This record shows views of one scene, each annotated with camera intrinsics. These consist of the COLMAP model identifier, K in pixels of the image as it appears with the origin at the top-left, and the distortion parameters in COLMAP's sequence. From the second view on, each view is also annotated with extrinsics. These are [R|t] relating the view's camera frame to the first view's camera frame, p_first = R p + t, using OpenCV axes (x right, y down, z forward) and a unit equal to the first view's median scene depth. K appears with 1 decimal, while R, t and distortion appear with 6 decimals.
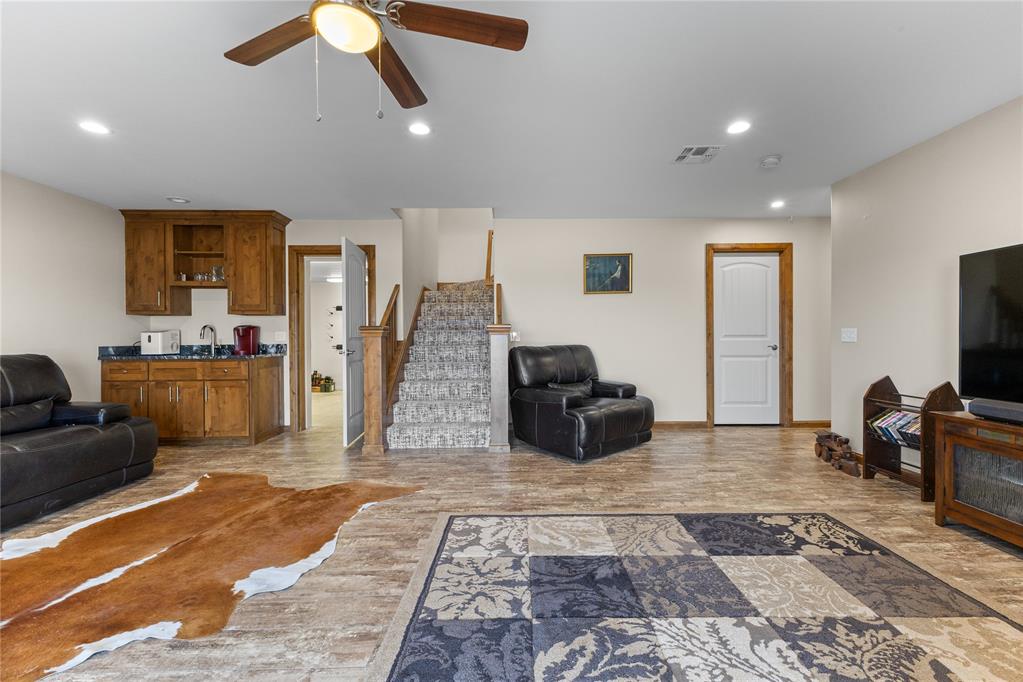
lens RADIAL K [[442.7, 0, 515.6], [0, 442.7, 339.3], [0, 0, 1]] dist [0.010567, 0.000172]
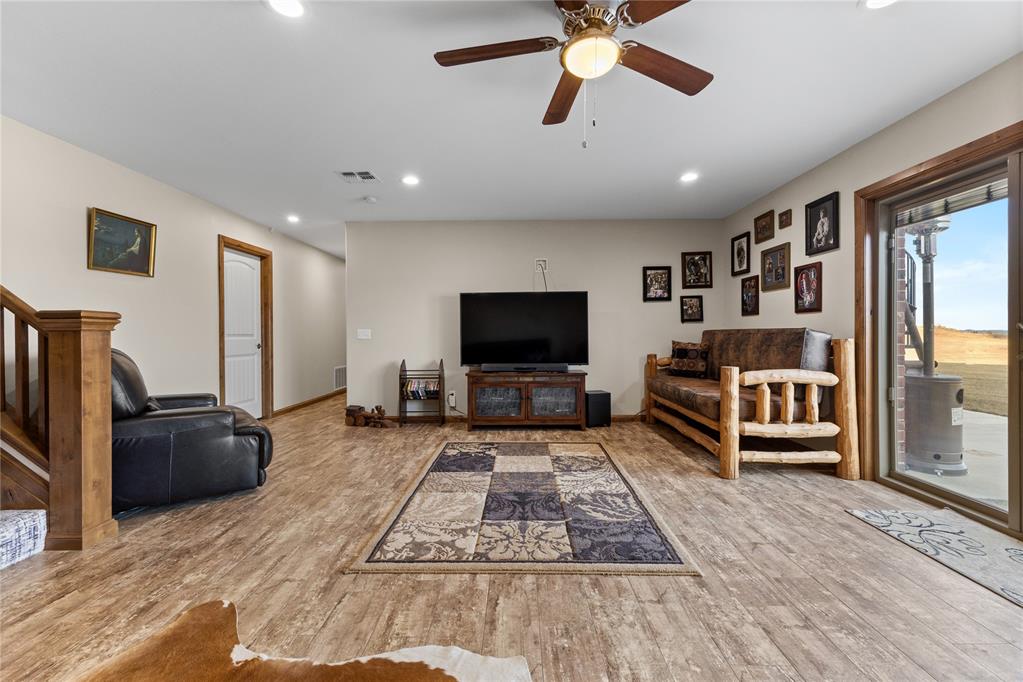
lens RADIAL K [[442.7, 0, 514.0], [0, 442.7, 336.4], [0, 0, 1]] dist [0.010567, 0.000172]
pose [[0.016650, 0.000439, 0.999861, -1.062685], [0.010841, 0.999941, -0.000620, 0.006082], [-0.999803, 0.010850, 0.016644, 0.832621]]
